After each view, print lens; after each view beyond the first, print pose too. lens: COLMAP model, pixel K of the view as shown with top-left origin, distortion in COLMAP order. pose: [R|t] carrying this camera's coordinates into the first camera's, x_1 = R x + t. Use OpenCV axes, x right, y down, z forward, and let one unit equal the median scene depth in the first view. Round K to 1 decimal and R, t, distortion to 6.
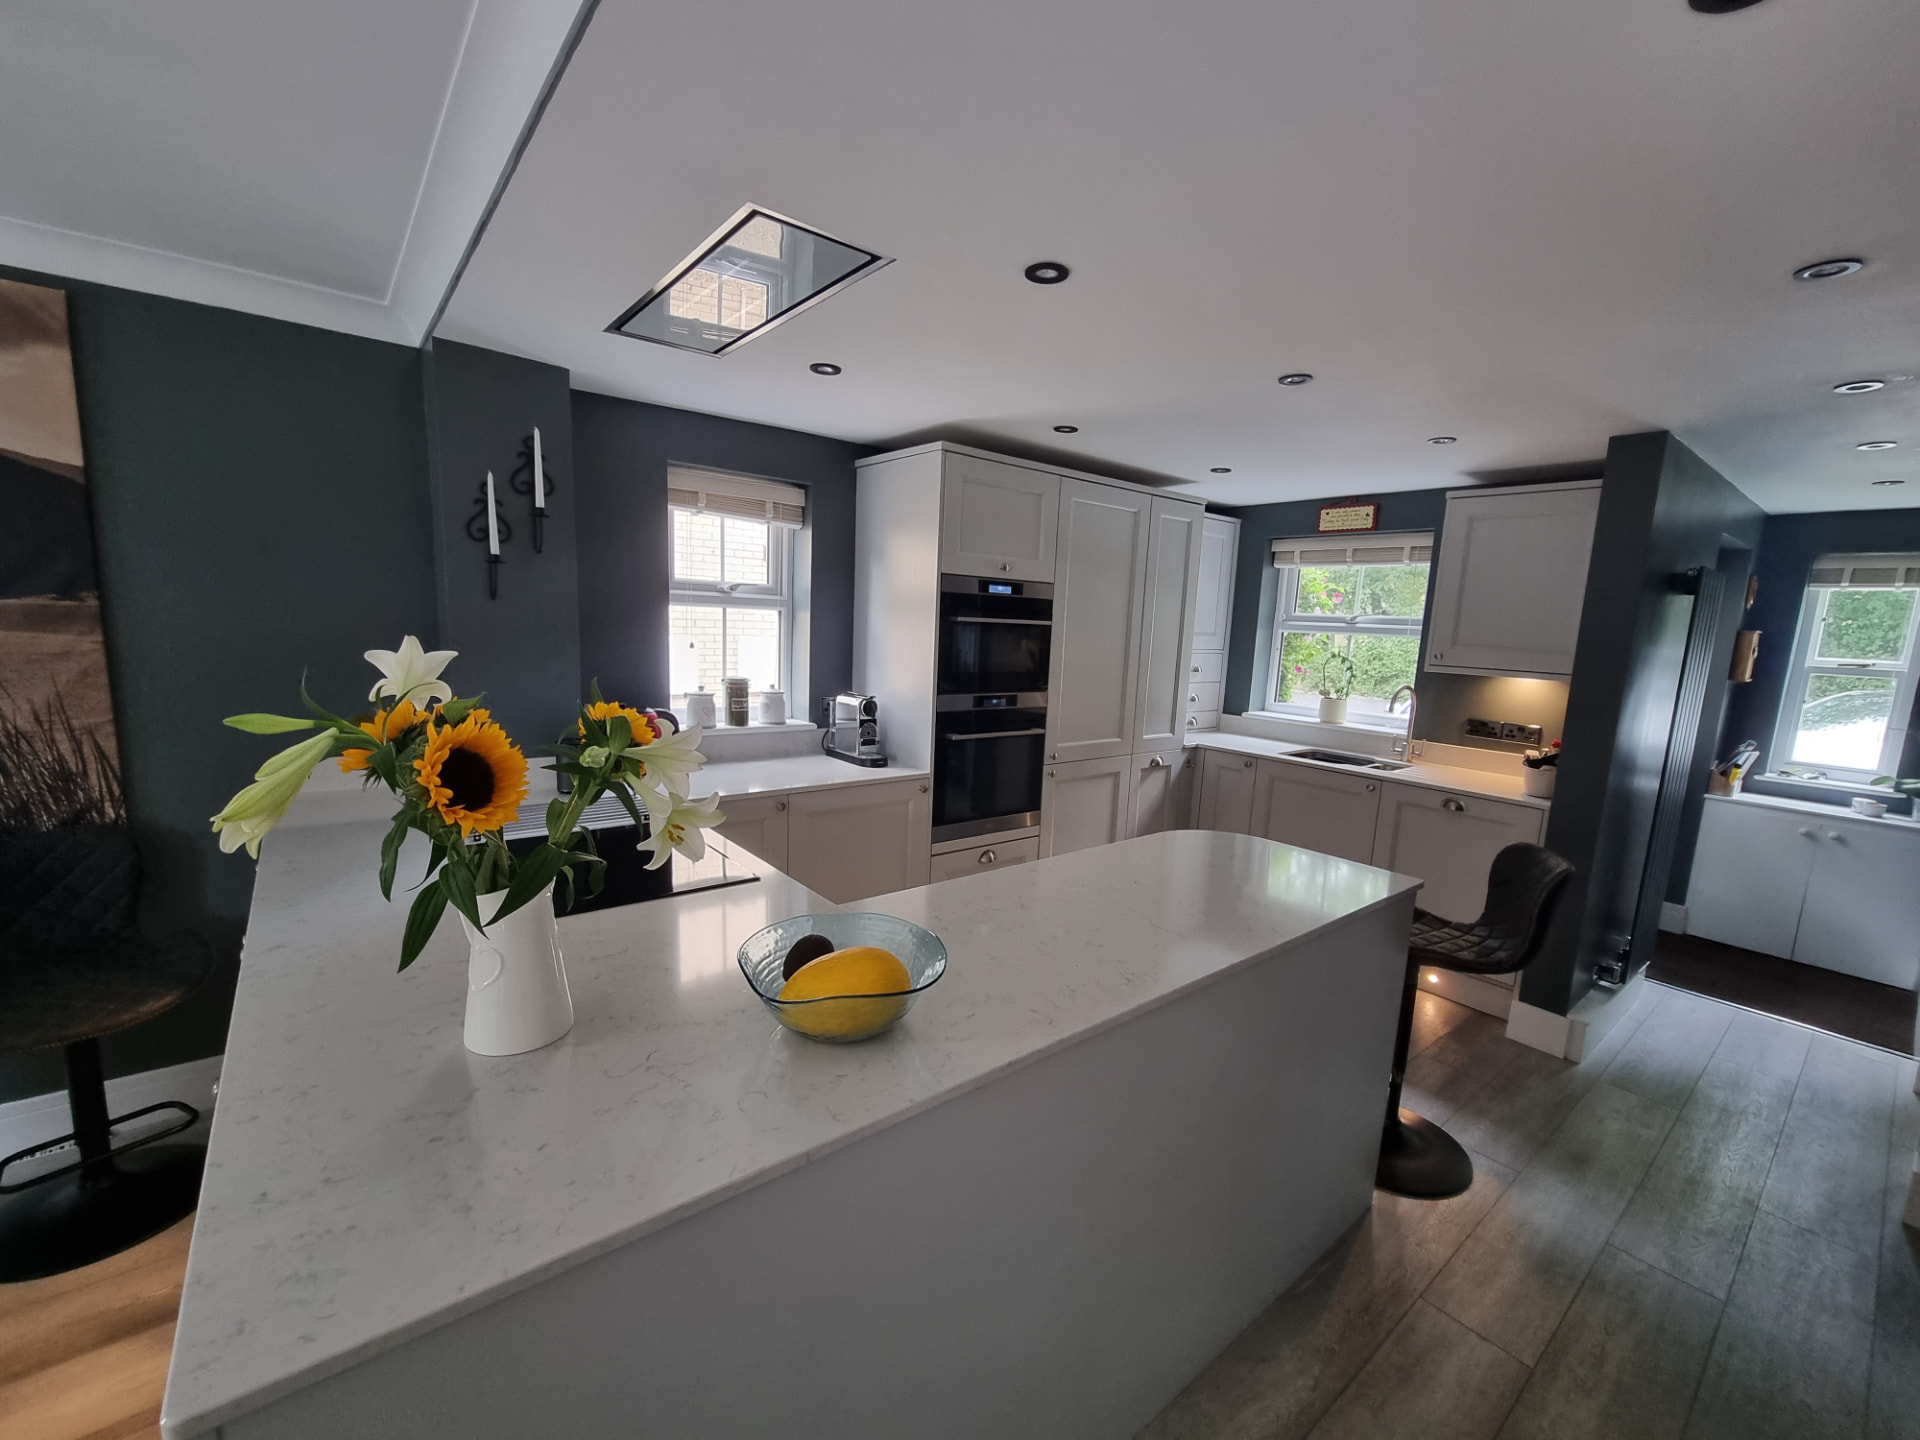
lens RADIAL K [[791.1, 0, 963.6], [0, 791.1, 740.9], [0, 0, 1]] dist [-0.003187, 0.001195]
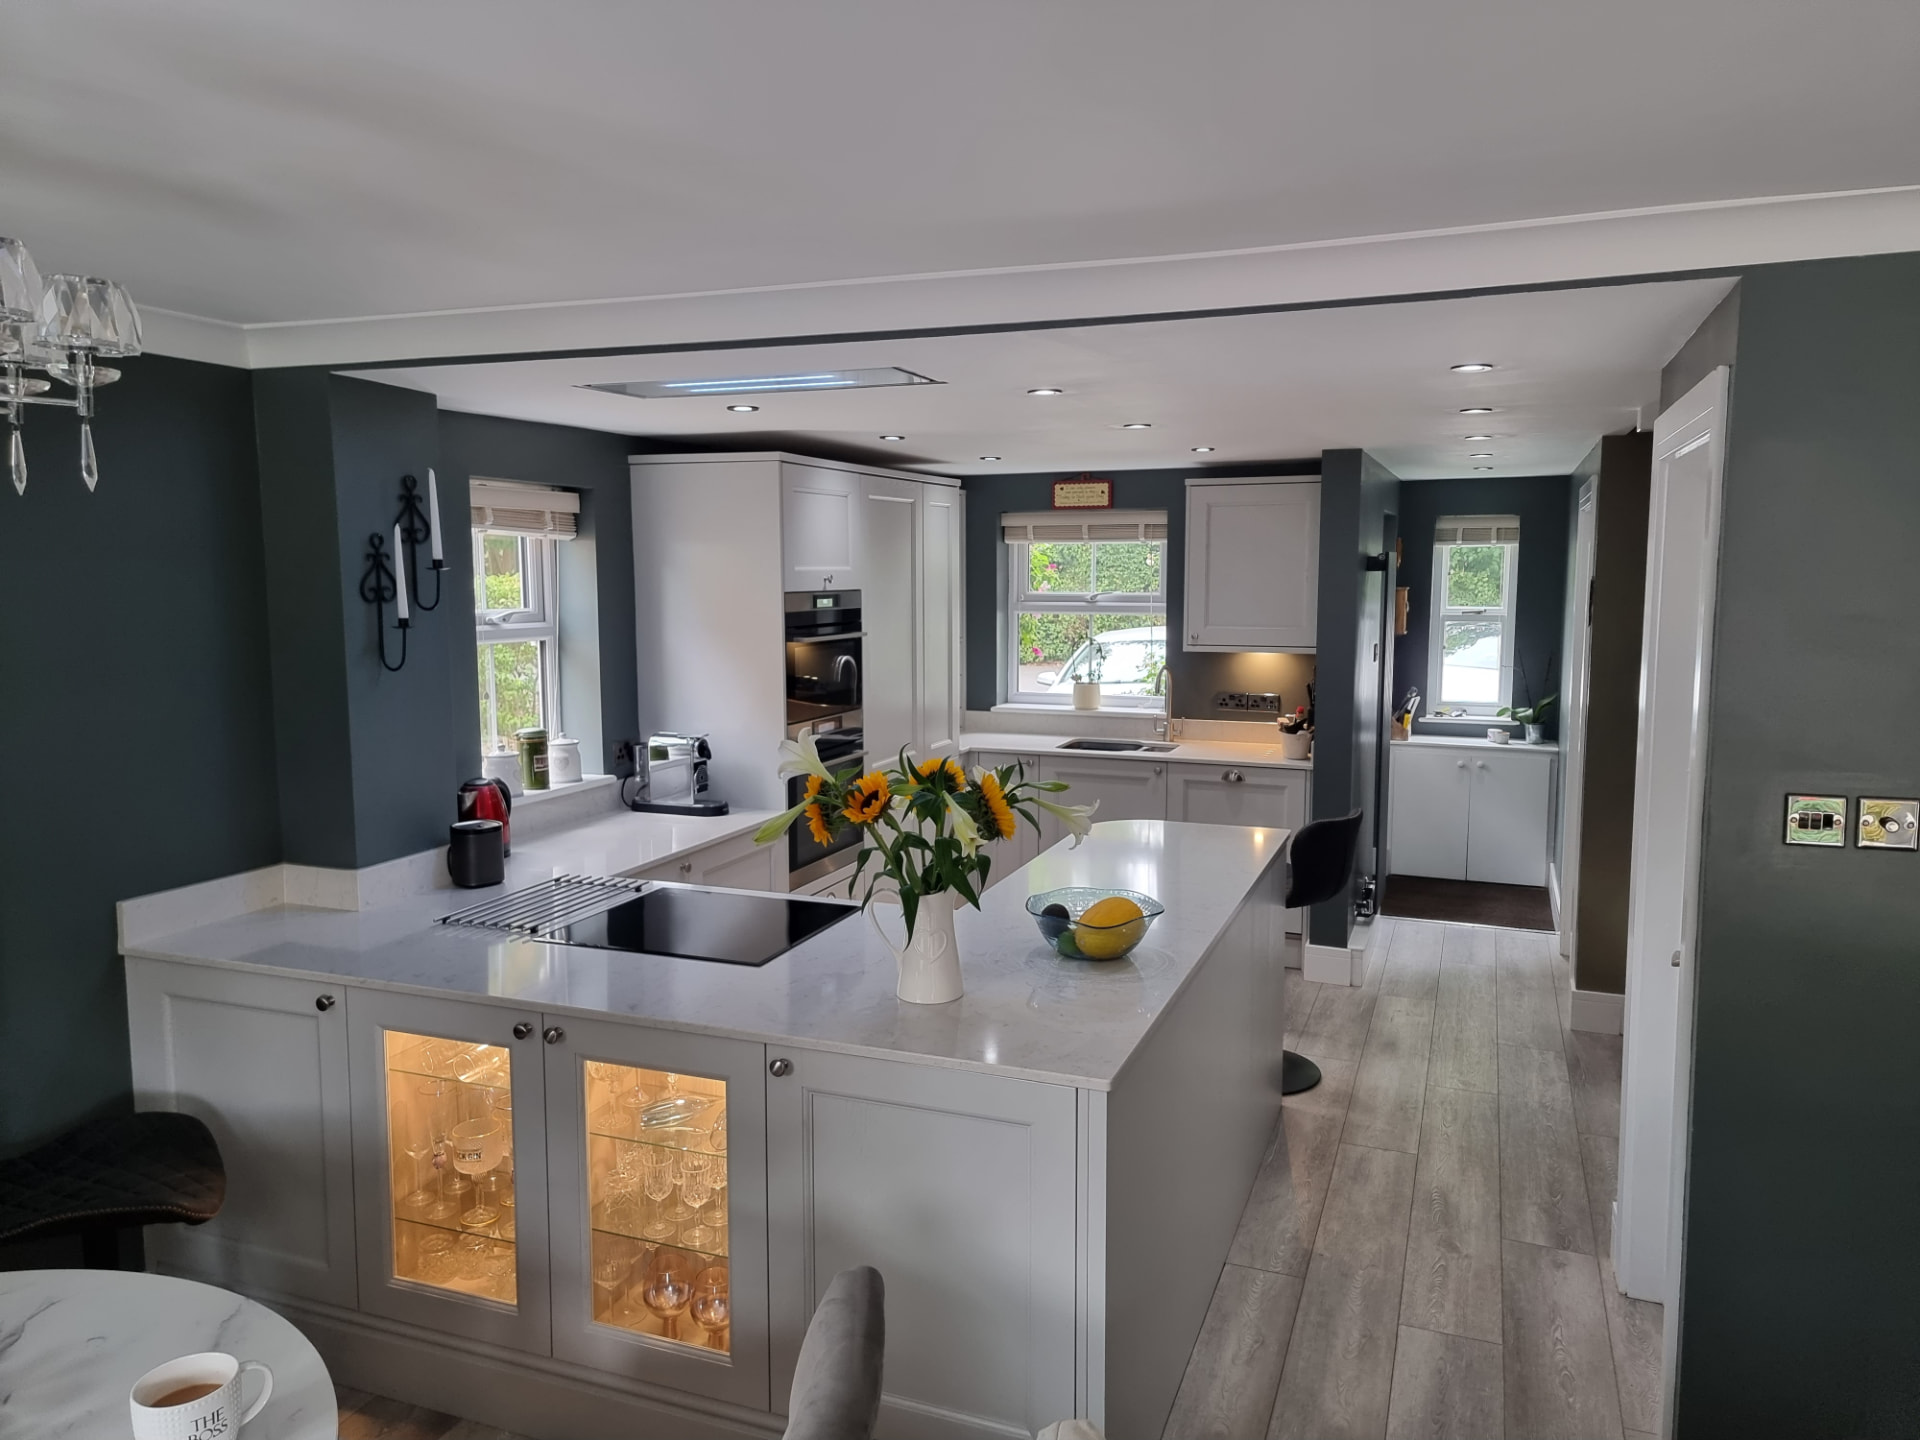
lens RADIAL K [[1359.9, 0, 955.1], [0, 1359.9, 711.8], [0, 0, 1]] dist [0.099388, 0.002115]
pose [[0.867006, -0.101162, 0.487921, -0.497512], [0.116906, 0.993141, -0.001824, -0.038461], [-0.484390, 0.058622, 0.872886, -0.359920]]
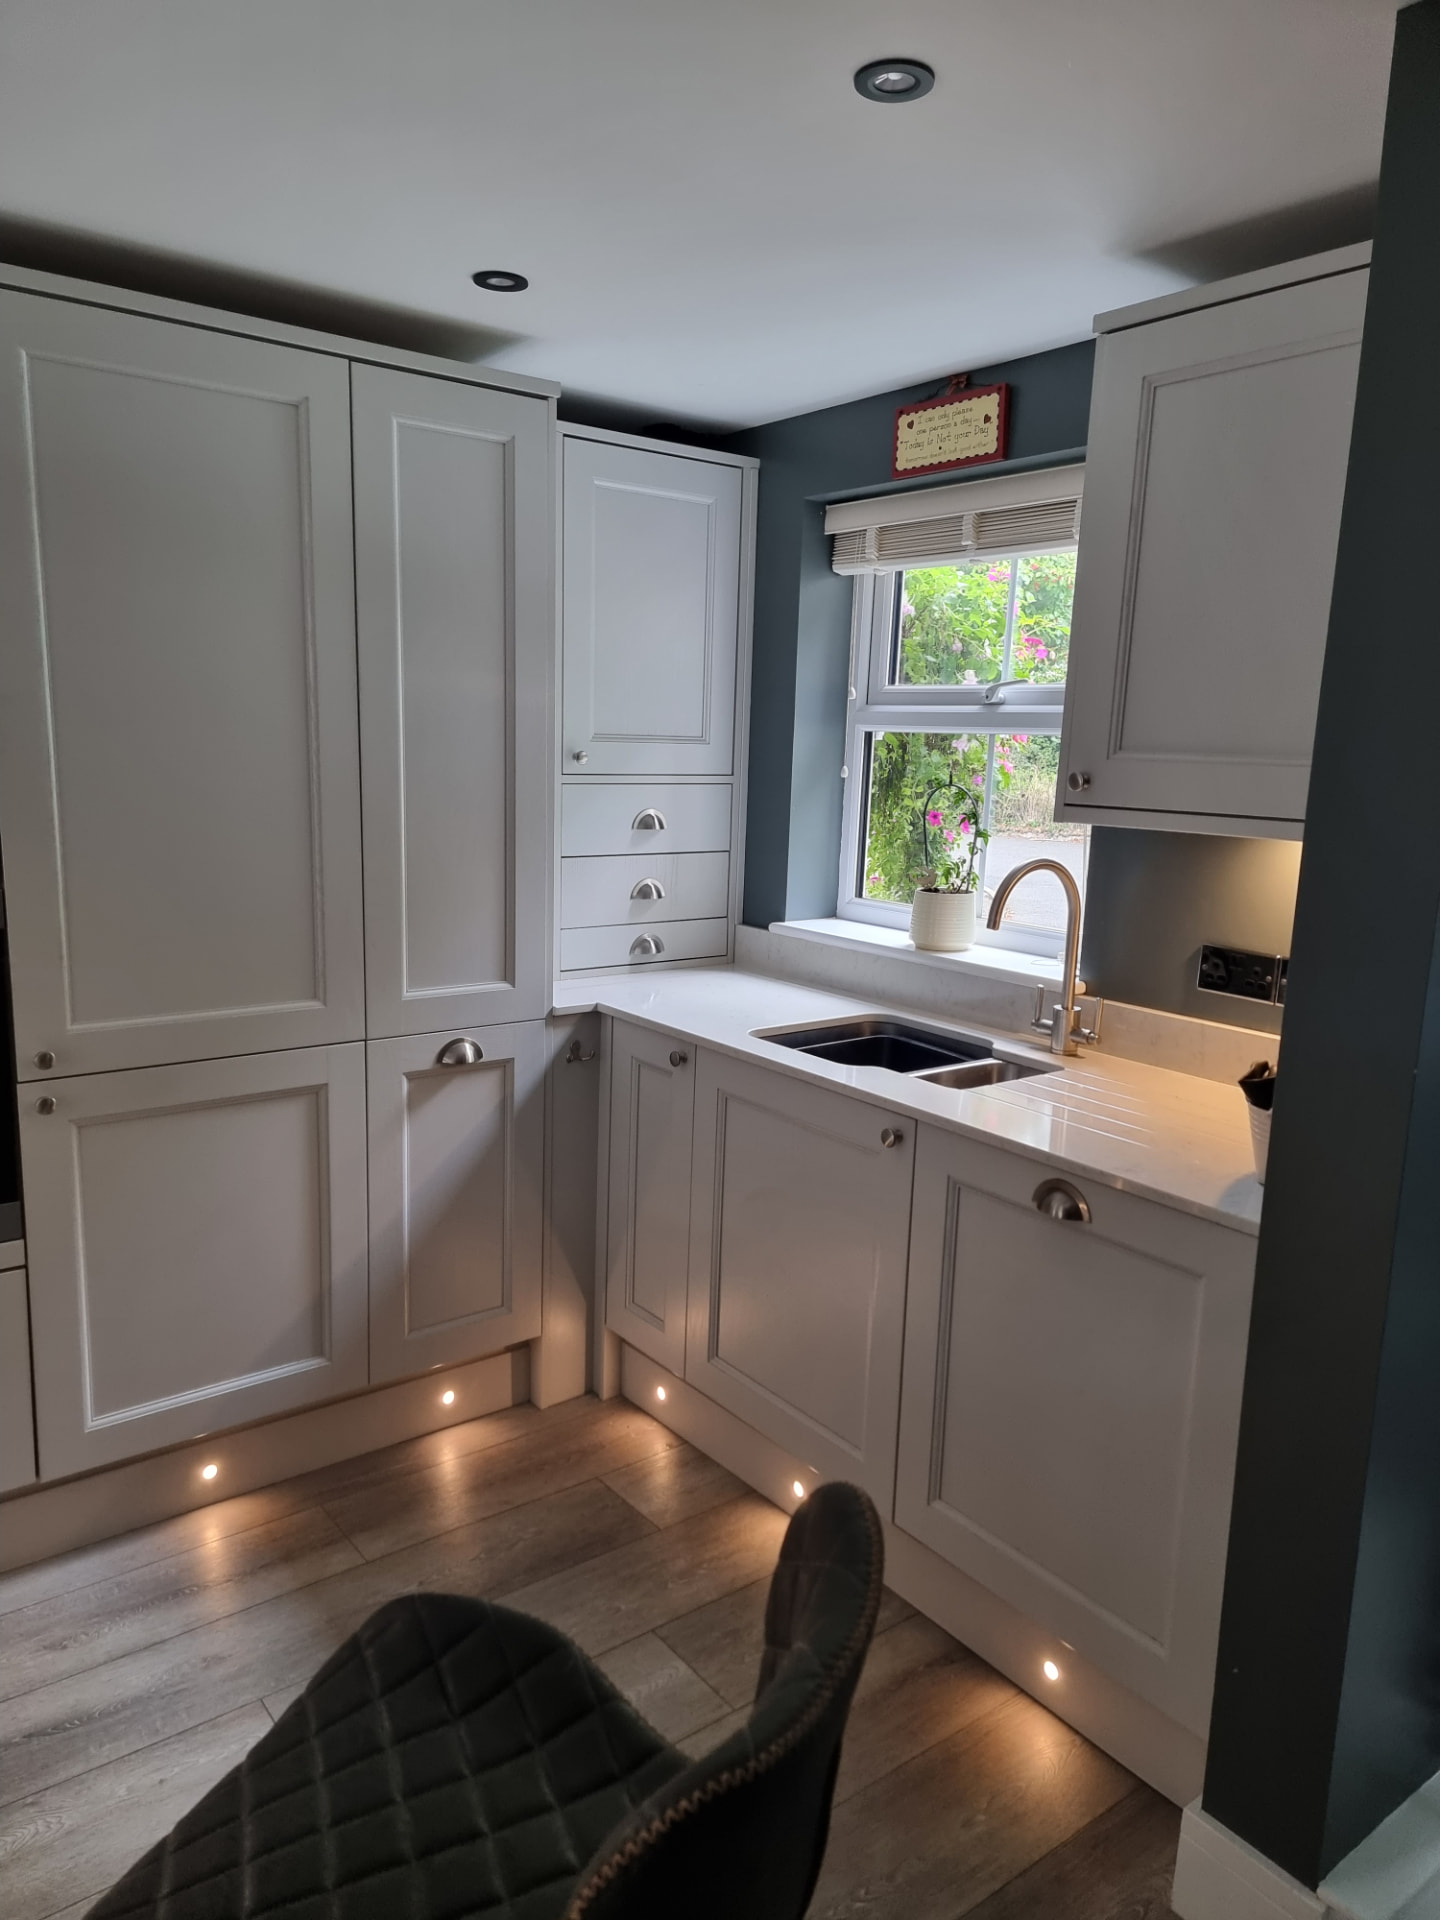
lens RADIAL K [[1359.9, 0, 715.3], [0, 1359.9, 968.7], [0, 0, 1]] dist [0.099388, 0.002115]
pose [[0.999209, -0.008021, -0.038948, 0.411687], [0.008763, 0.999783, 0.018908, -0.029912], [0.038788, -0.019235, 0.999062, 0.315129]]
